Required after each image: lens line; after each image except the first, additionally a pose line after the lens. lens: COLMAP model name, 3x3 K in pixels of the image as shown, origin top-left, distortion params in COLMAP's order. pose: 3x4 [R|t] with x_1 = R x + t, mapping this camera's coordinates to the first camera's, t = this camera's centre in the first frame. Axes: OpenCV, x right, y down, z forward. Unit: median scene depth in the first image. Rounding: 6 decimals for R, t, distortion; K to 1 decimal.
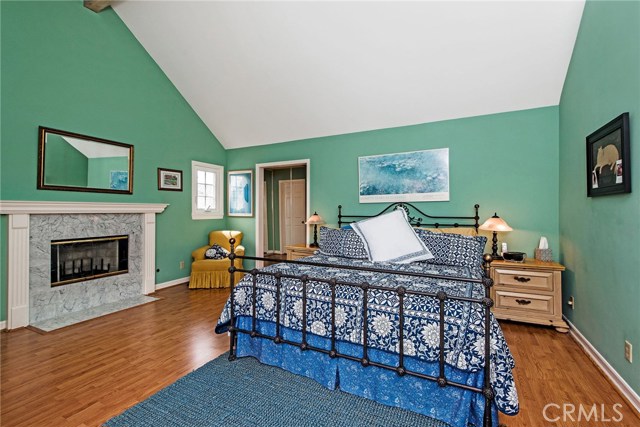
lens RADIAL K [[288.2, 0, 319.2], [0, 288.2, 209.1], [0, 0, 1]] dist [0.014833, -0.000580]
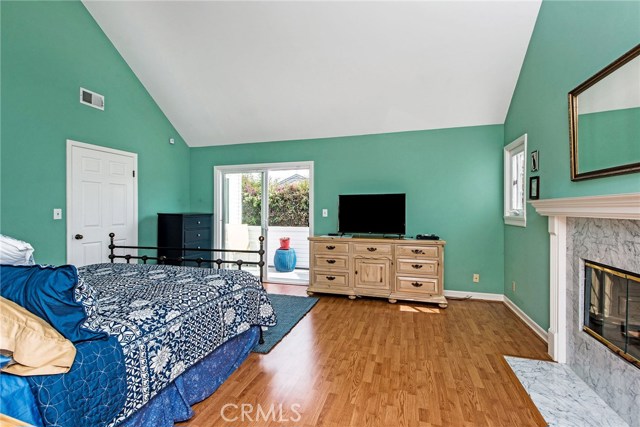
lens RADIAL K [[288.2, 0, 319.2], [0, 288.2, 209.1], [0, 0, 1]] dist [0.014833, -0.000580]
pose [[-0.982649, 0.002407, -0.185461, -0.183274], [0.002469, 0.999997, -0.000105, -0.003668], [0.185460, -0.000561, -0.982652, 1.247471]]
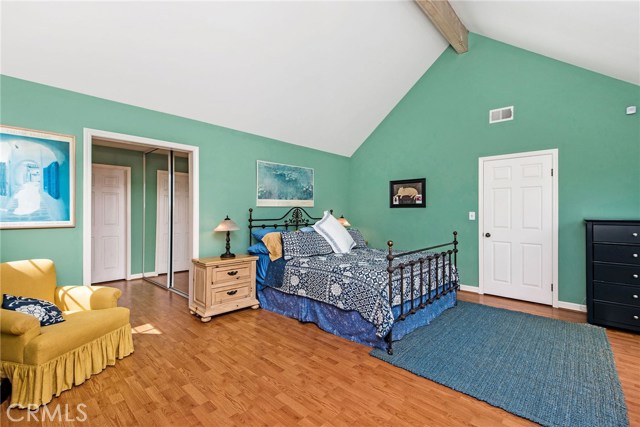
lens RADIAL K [[288.2, 0, 319.2], [0, 288.2, 209.1], [0, 0, 1]] dist [0.014833, -0.000580]
pose [[0.268373, 0.012028, 0.963240, -0.812530], [-0.005280, 0.999925, -0.011015, -0.002176], [-0.963301, -0.002129, 0.268416, 0.563013]]
